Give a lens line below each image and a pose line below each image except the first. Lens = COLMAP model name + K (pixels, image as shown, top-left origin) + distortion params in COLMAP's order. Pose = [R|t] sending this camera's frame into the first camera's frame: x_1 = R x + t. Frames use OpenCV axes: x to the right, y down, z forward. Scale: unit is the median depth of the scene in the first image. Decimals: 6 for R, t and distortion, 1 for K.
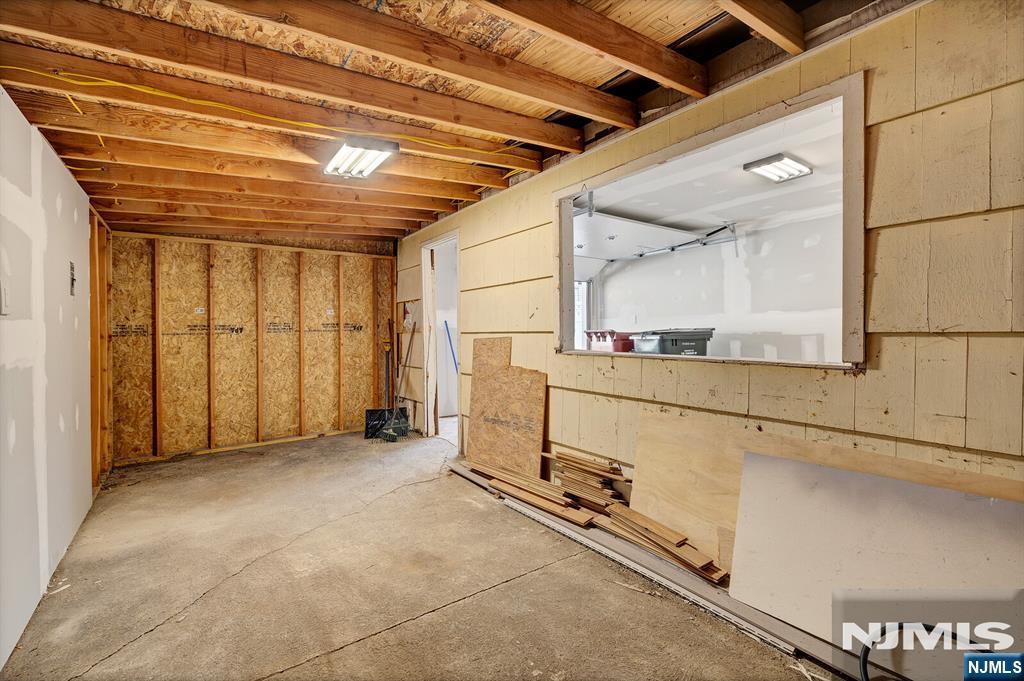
lens RADIAL K [[444.4, 0, 501.1], [0, 444.4, 339.5], [0, 0, 1]] dist [0.001824, 0.000301]
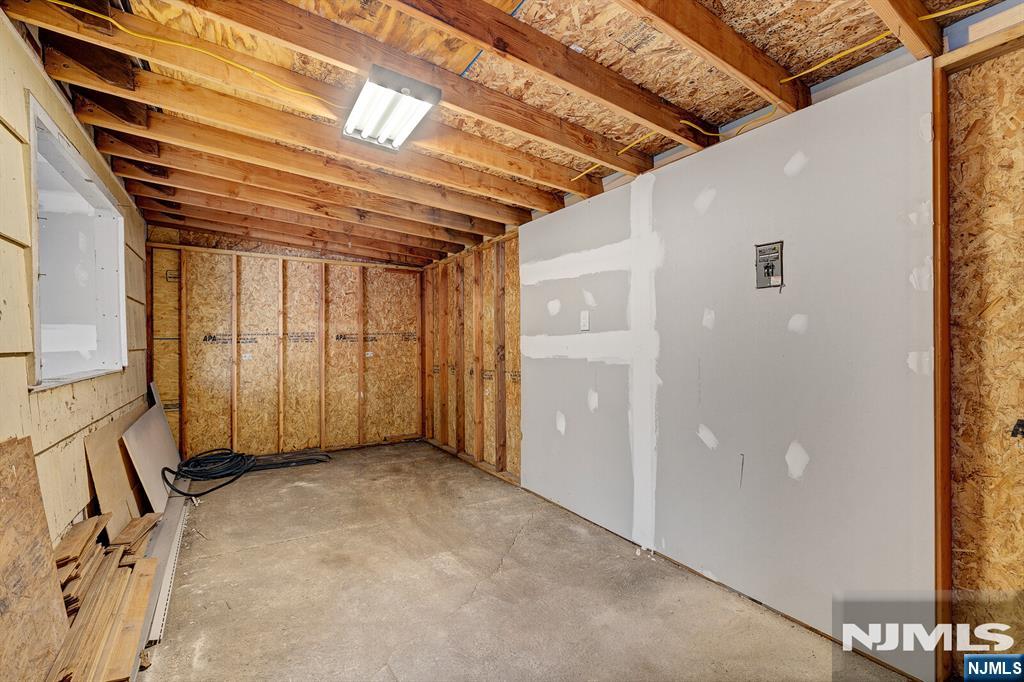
lens RADIAL K [[444.4, 0, 501.1], [0, 444.4, 340.0], [0, 0, 1]] dist [0.001824, 0.000301]
pose [[-0.997551, 0.023463, 0.065897, -0.662508], [0.024766, 0.999512, 0.019027, -0.044213], [-0.065419, 0.020612, -0.997645, 2.073403]]
